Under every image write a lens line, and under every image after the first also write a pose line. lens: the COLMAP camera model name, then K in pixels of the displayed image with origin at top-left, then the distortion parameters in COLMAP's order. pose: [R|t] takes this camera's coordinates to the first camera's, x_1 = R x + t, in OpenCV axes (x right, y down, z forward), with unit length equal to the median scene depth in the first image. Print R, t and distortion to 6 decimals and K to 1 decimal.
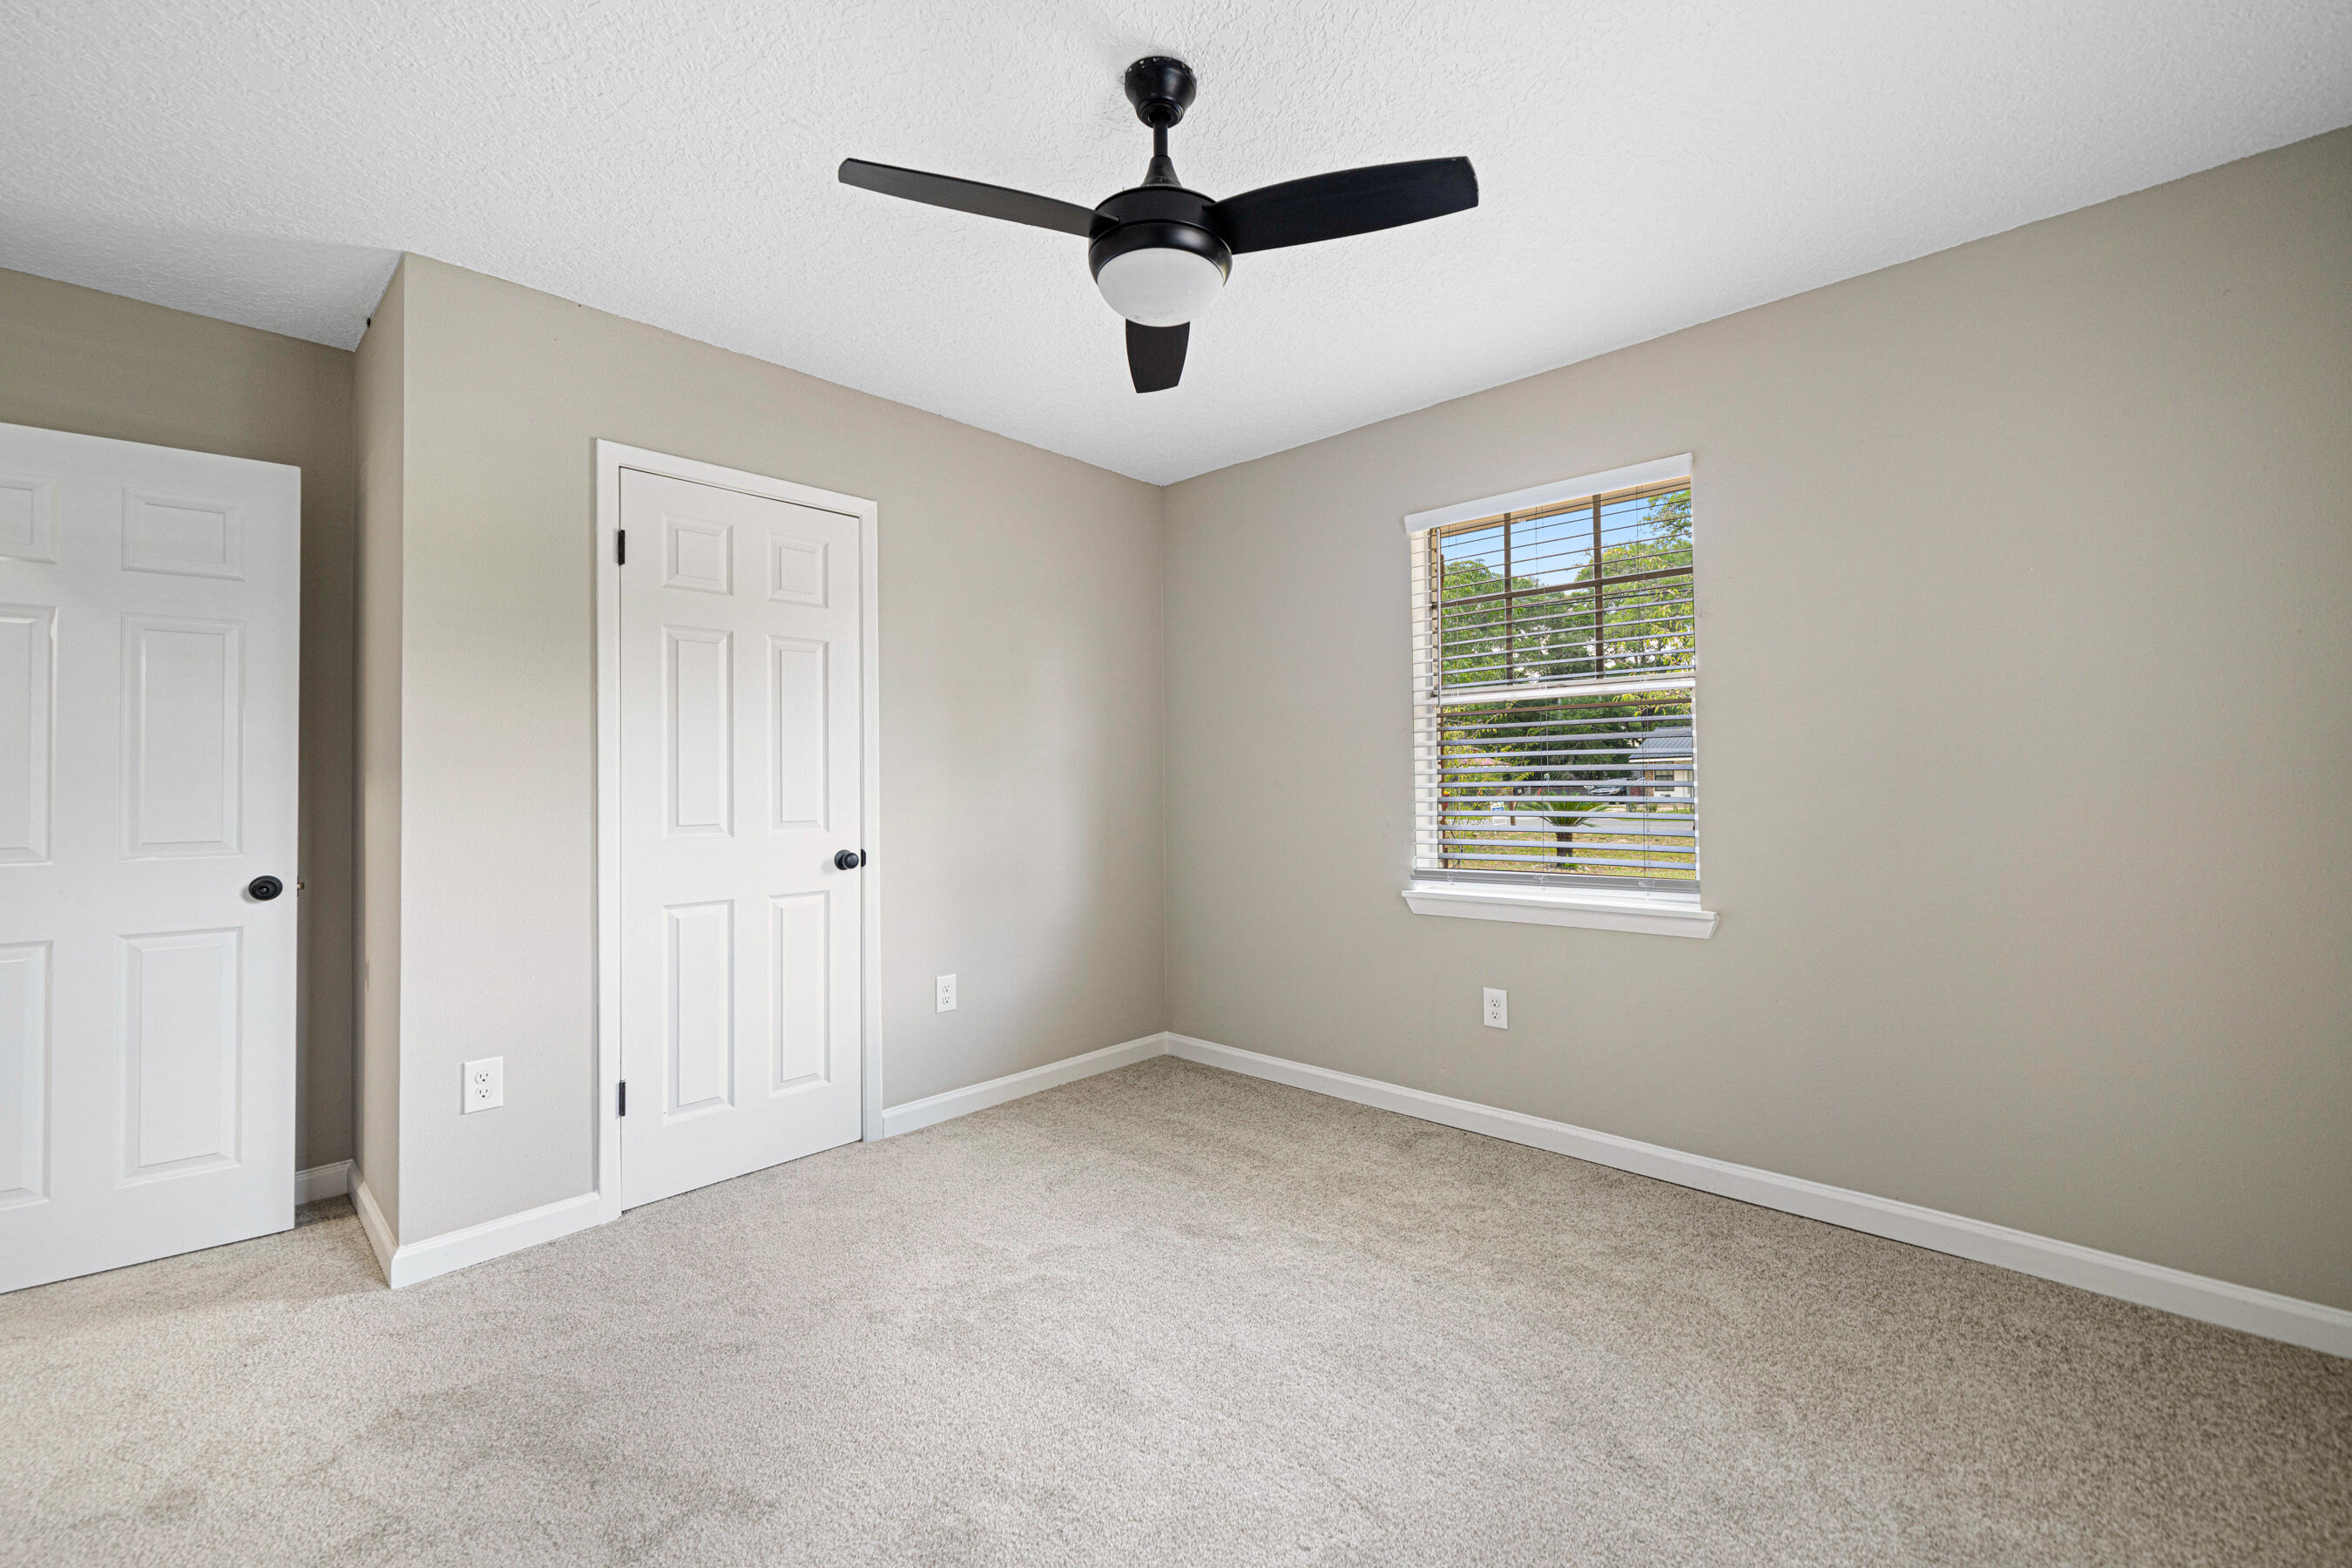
lens RADIAL K [[935.7, 0, 1168.7], [0, 935.7, 793.4], [0, 0, 1]] dist [0.000807, -0.000189]
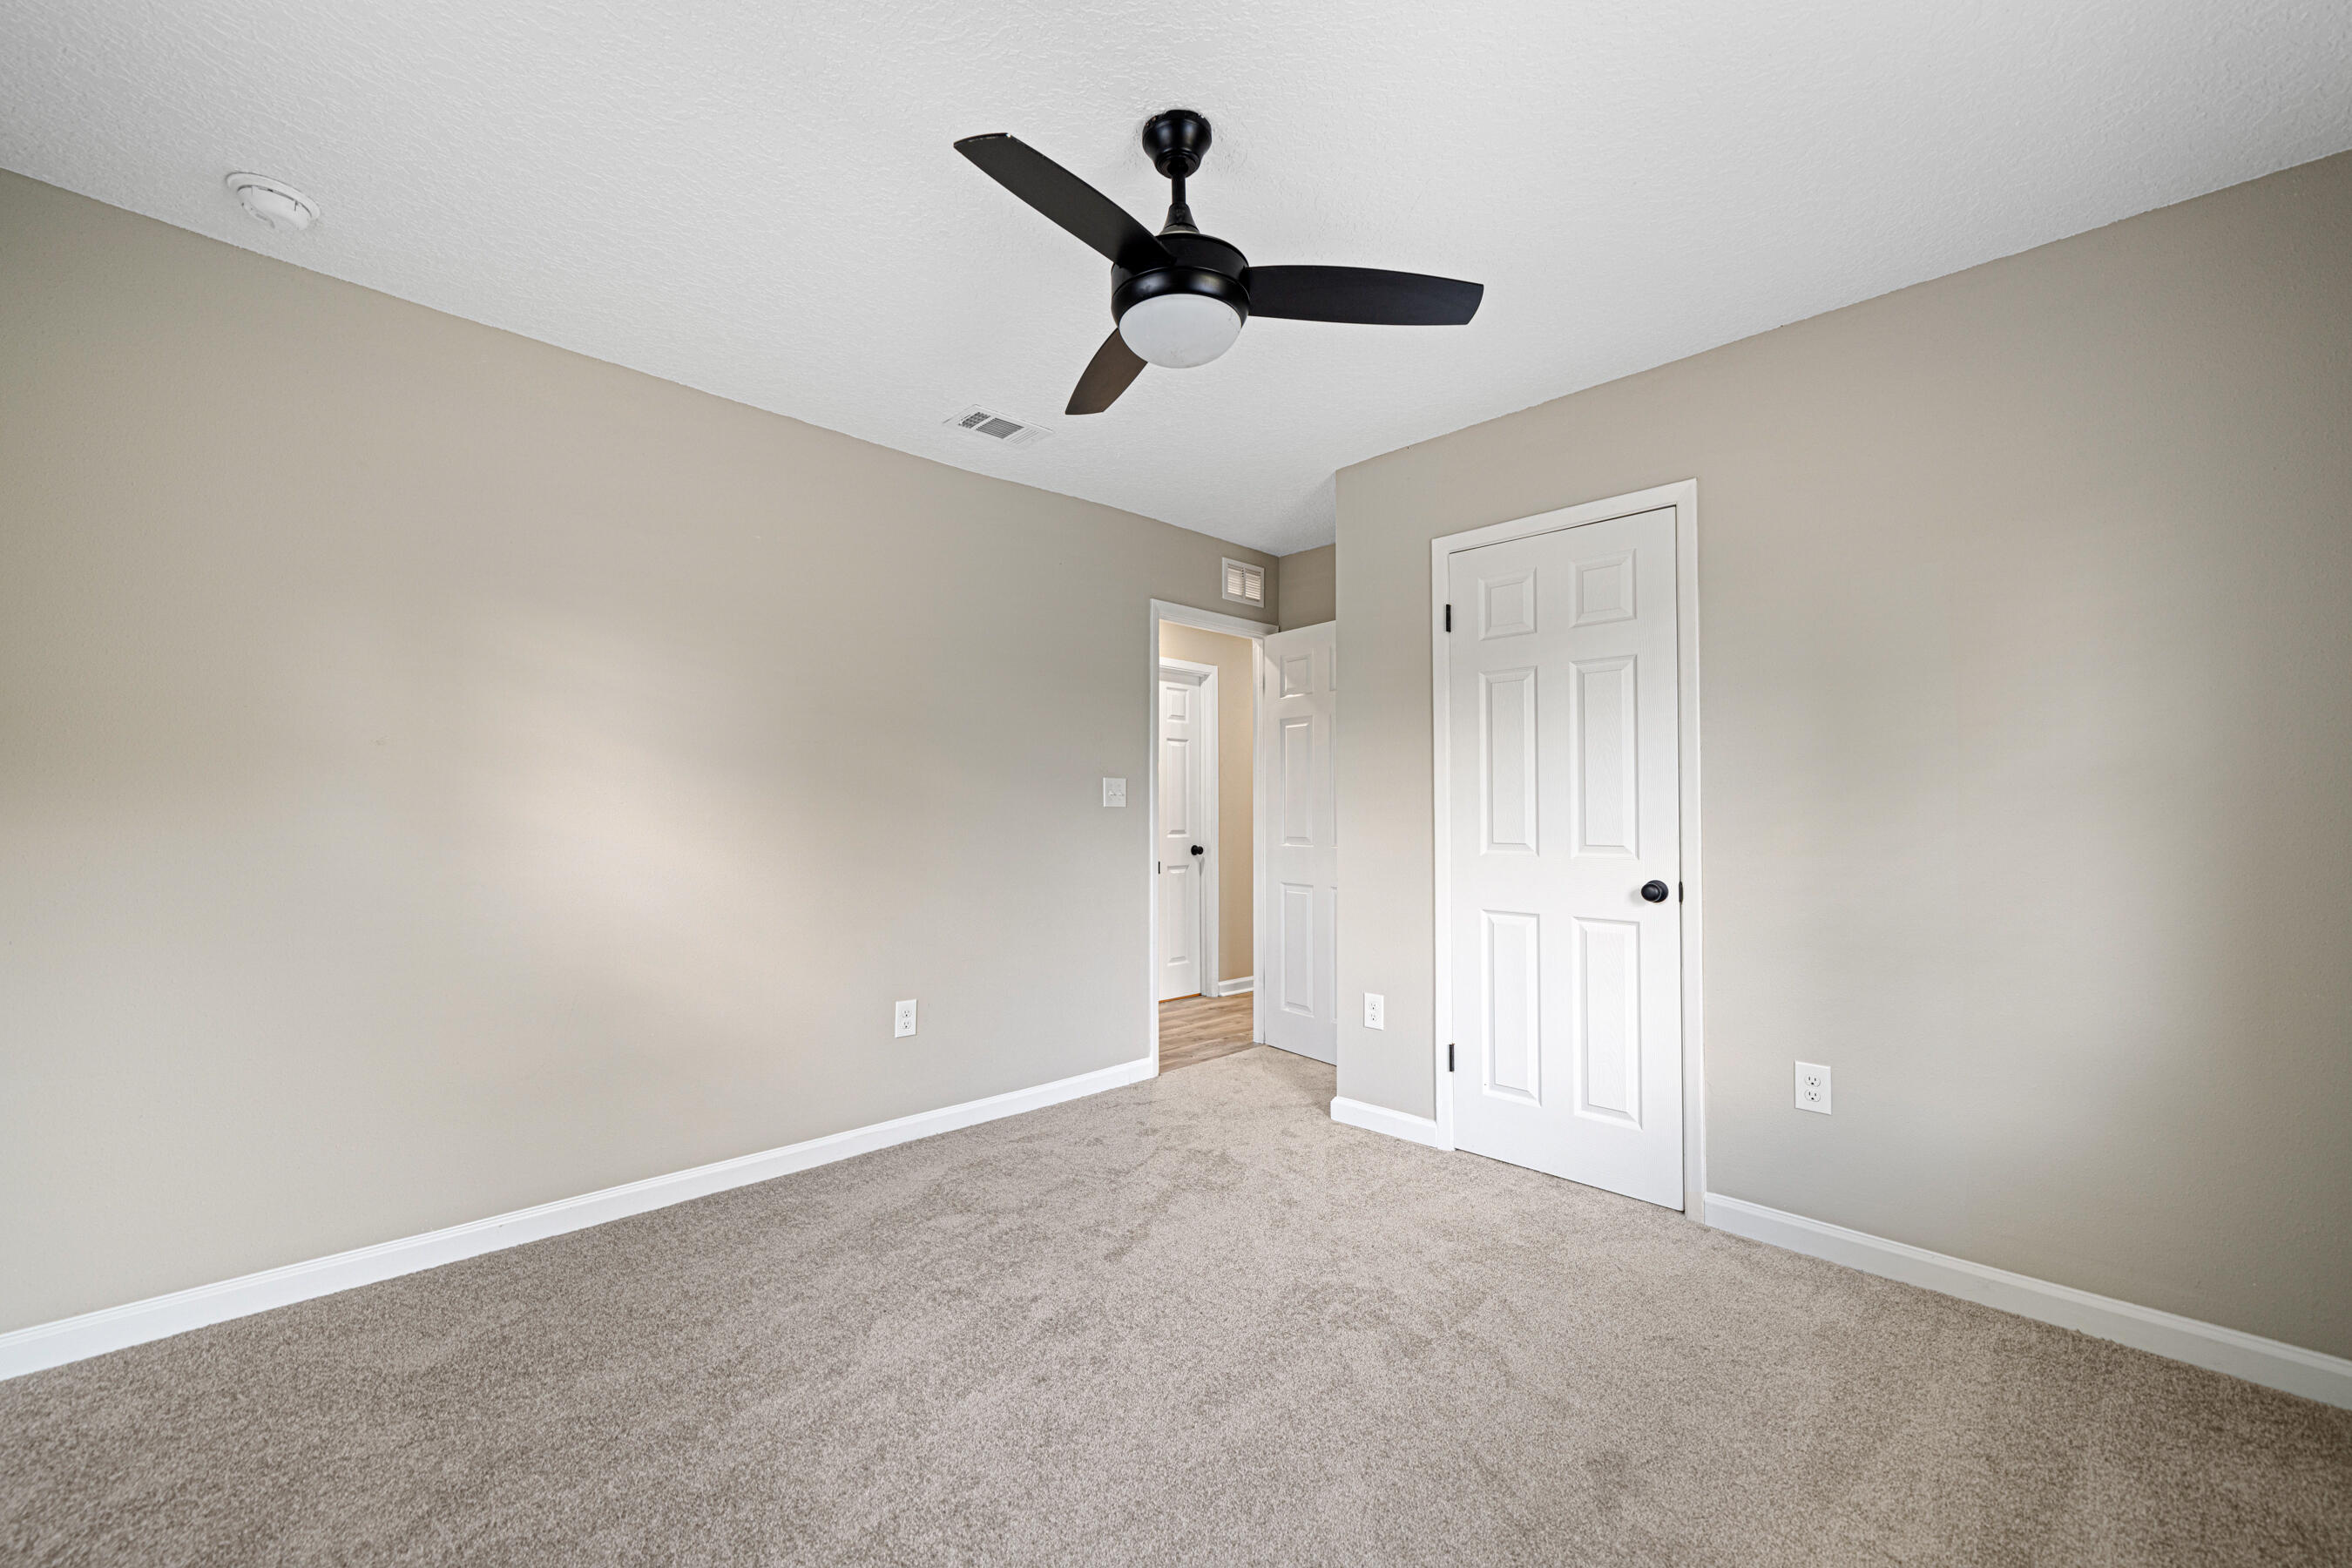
lens RADIAL K [[936.6, 0, 1176.0], [0, 936.6, 815.0], [0, 0, 1]] dist [0.001873, 0.000247]
pose [[-0.013264, 0.021075, -0.999690, 0.600497], [-0.005194, 0.999763, 0.021145, -0.021158], [0.999899, 0.005473, -0.013151, 0.578269]]
